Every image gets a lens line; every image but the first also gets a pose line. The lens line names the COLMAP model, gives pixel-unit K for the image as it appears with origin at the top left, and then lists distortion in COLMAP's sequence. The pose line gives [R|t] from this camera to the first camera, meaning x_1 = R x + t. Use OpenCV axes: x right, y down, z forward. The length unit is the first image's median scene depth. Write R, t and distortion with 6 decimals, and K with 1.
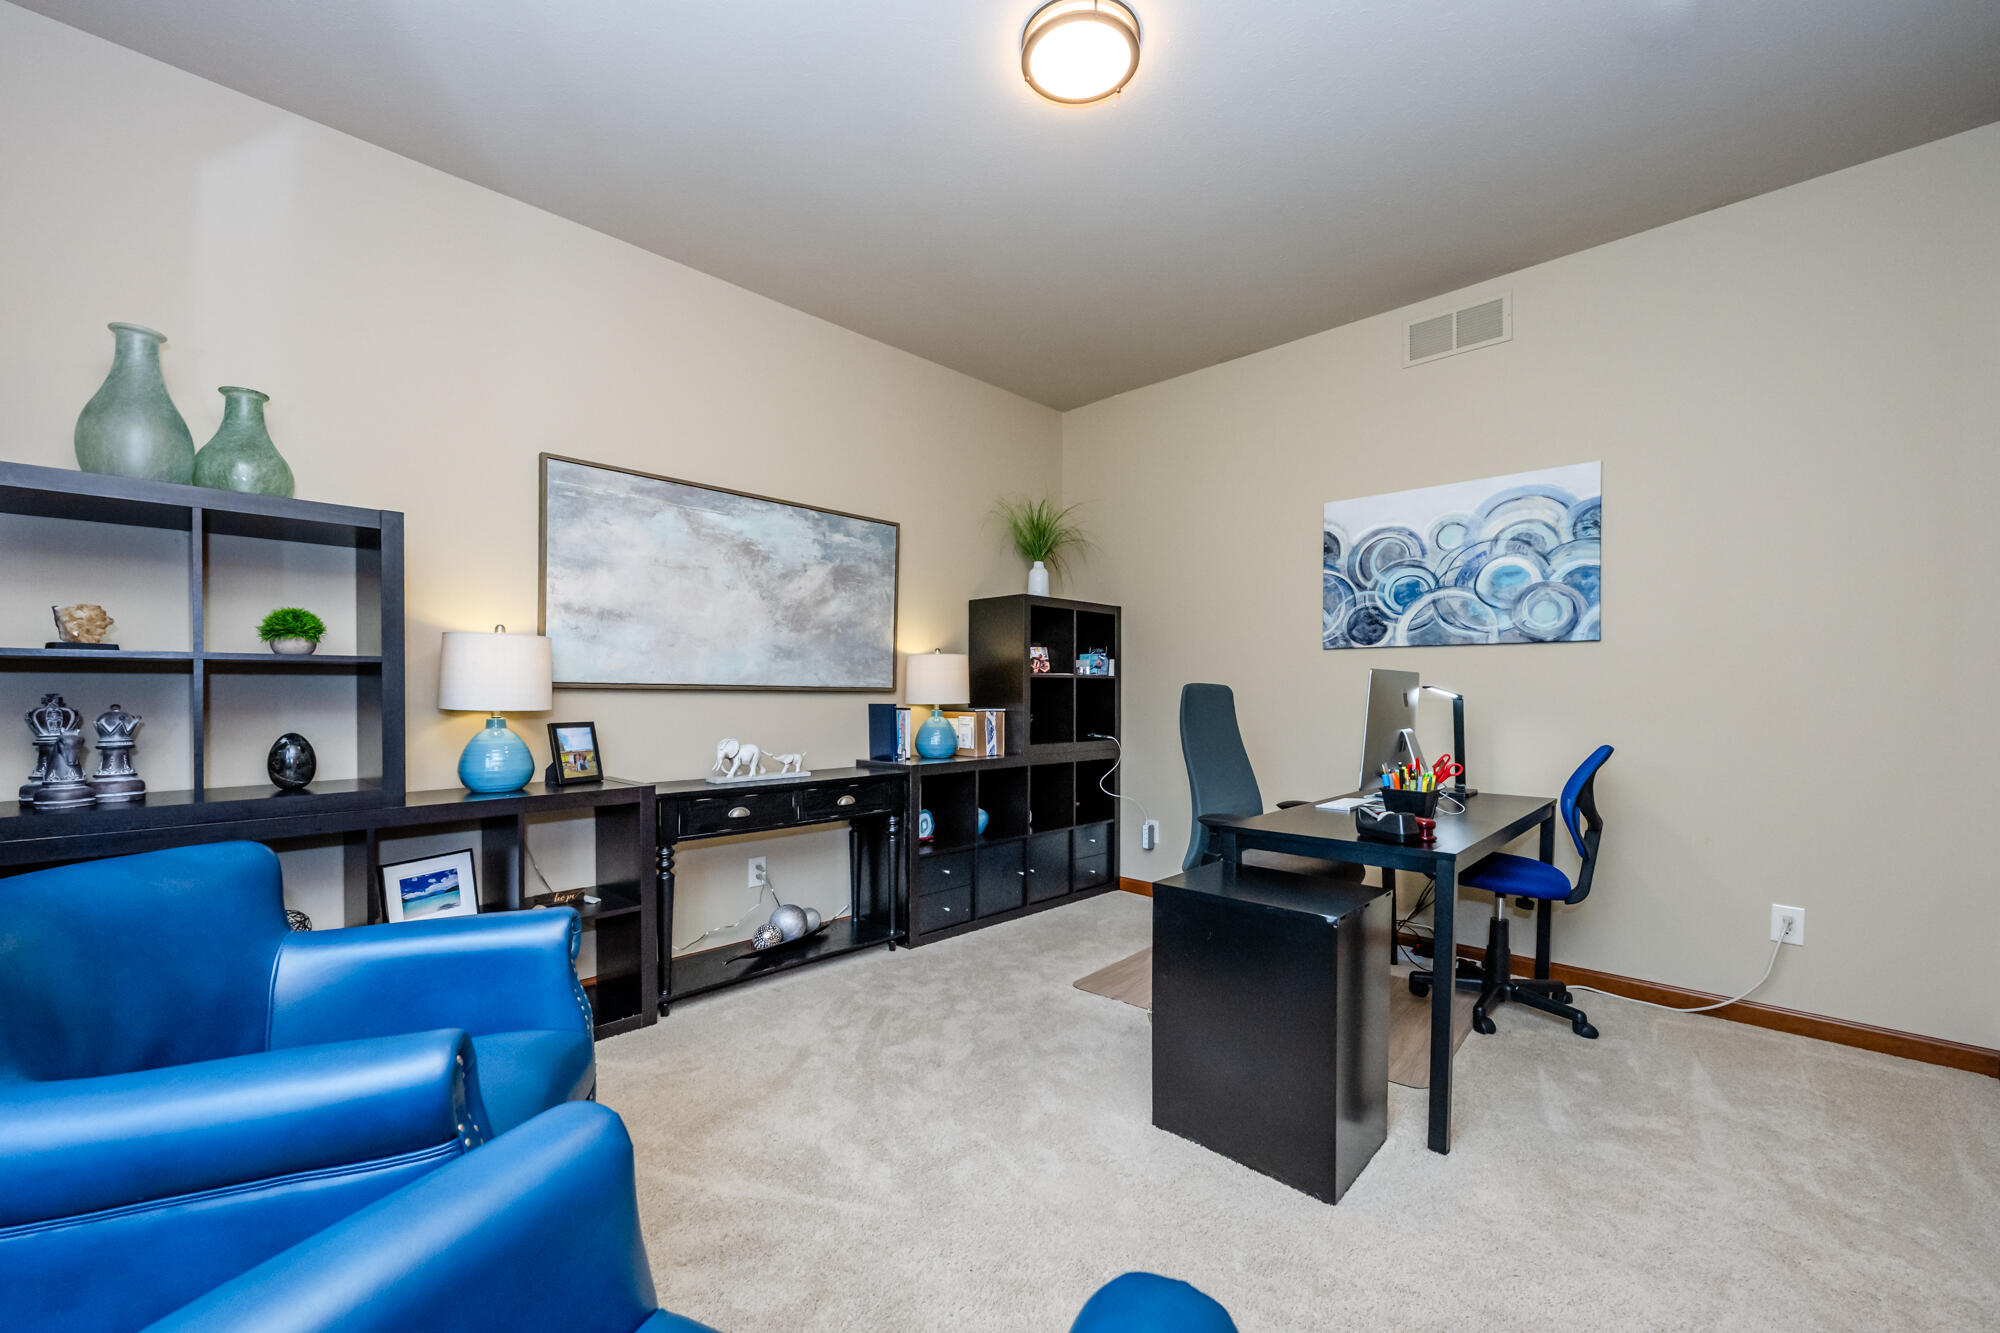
lens RADIAL K [[784.9, 0, 1000.0], [0, 784.9, 666.5], [0, 0, 1]] dist [0.001534, 0.000227]
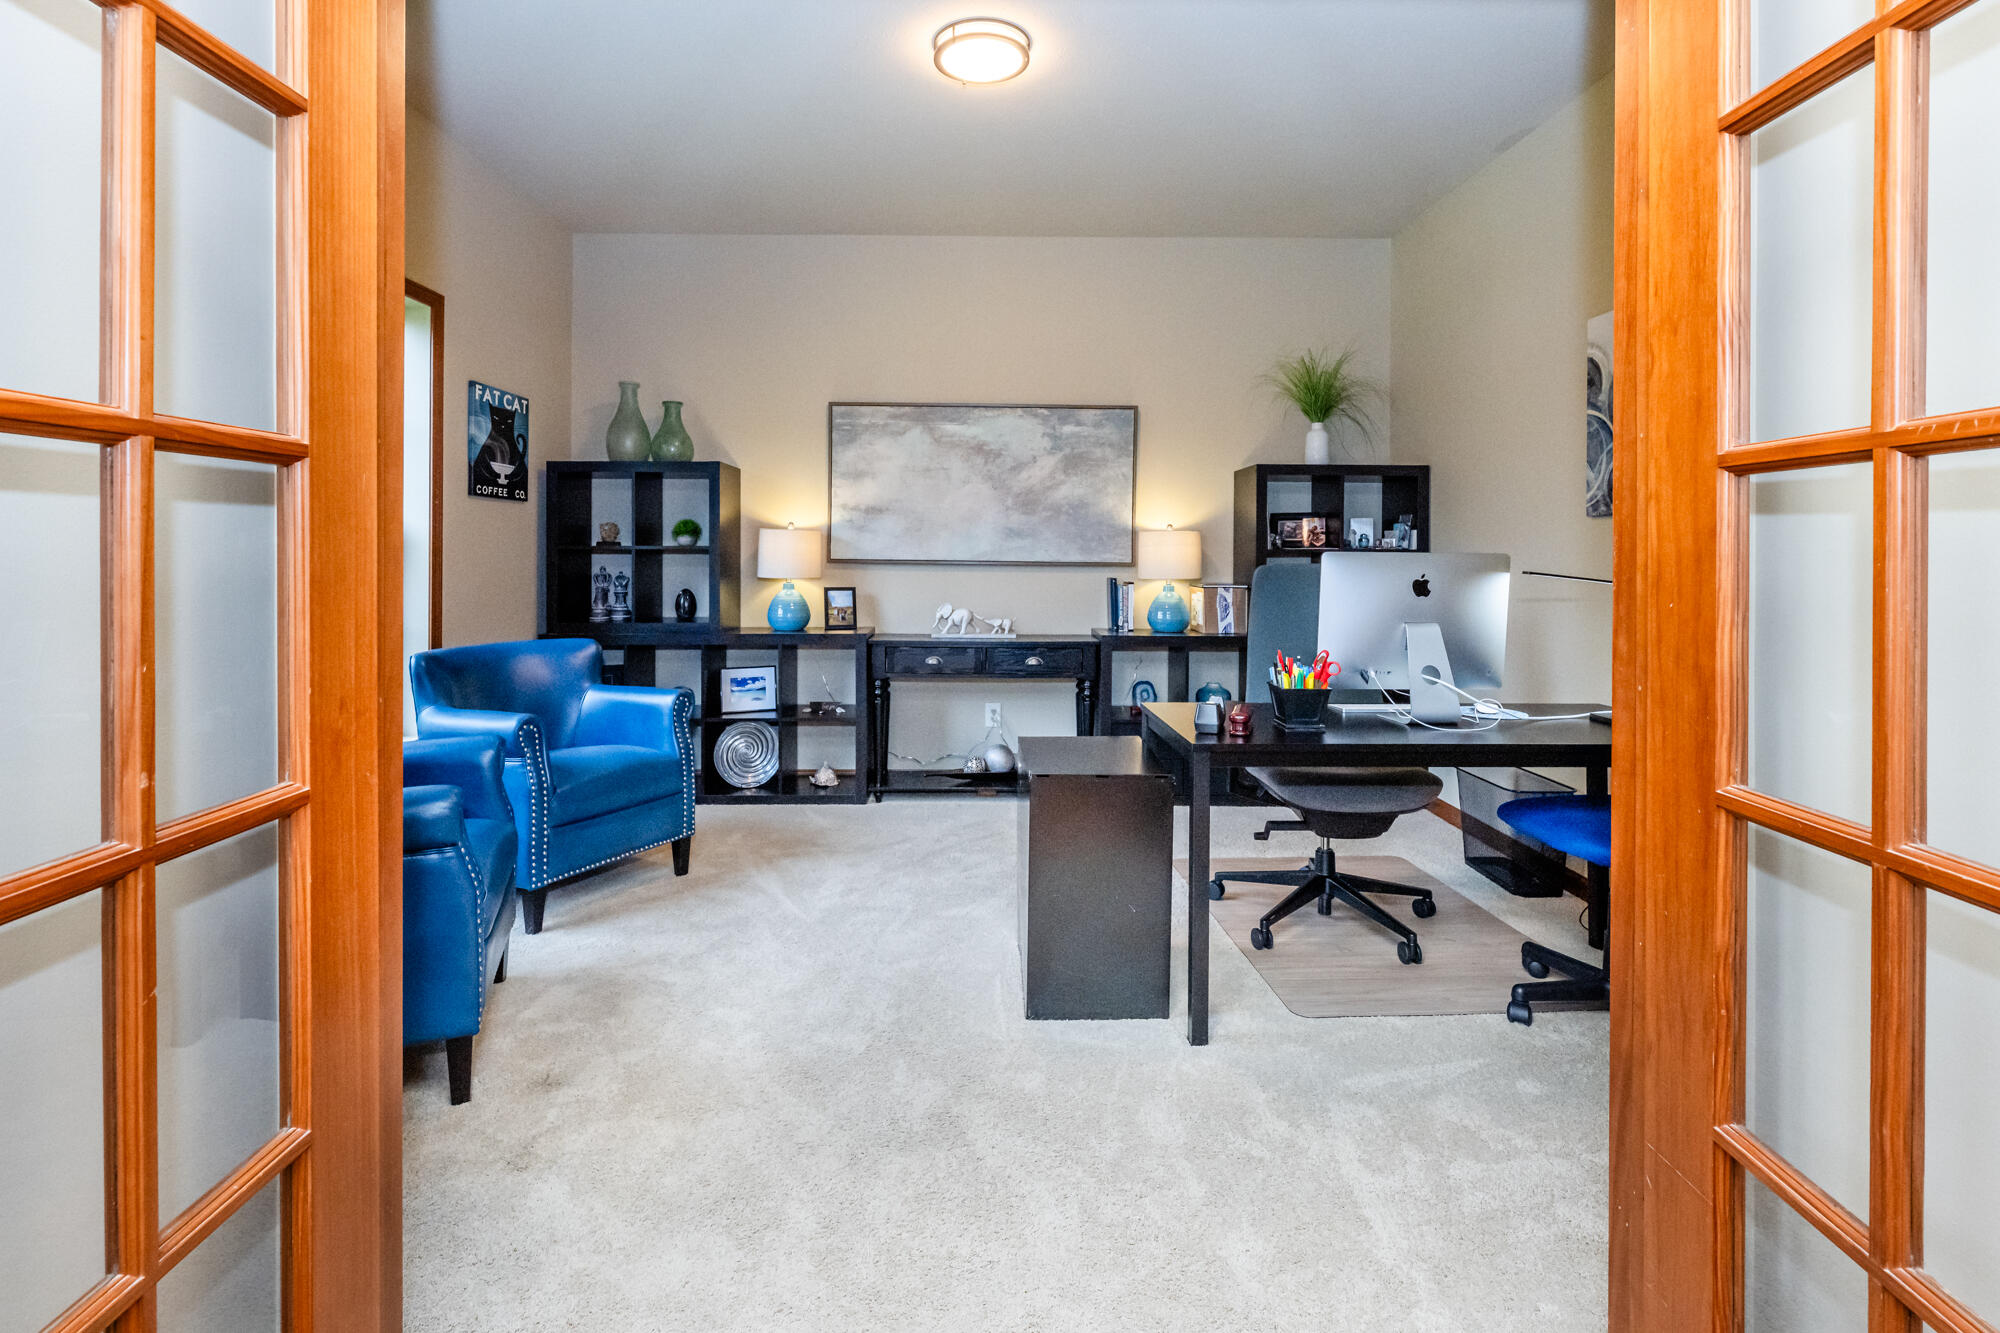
lens RADIAL K [[896.4, 0, 998.0], [0, 896.4, 520.9], [0, 0, 1]] dist [-0.000737, -0.000066]
pose [[0.725375, -0.022458, -0.687987, 0.658834], [0.018550, 0.999742, -0.013076, -0.019433], [0.688104, -0.003277, 0.725605, 0.002141]]
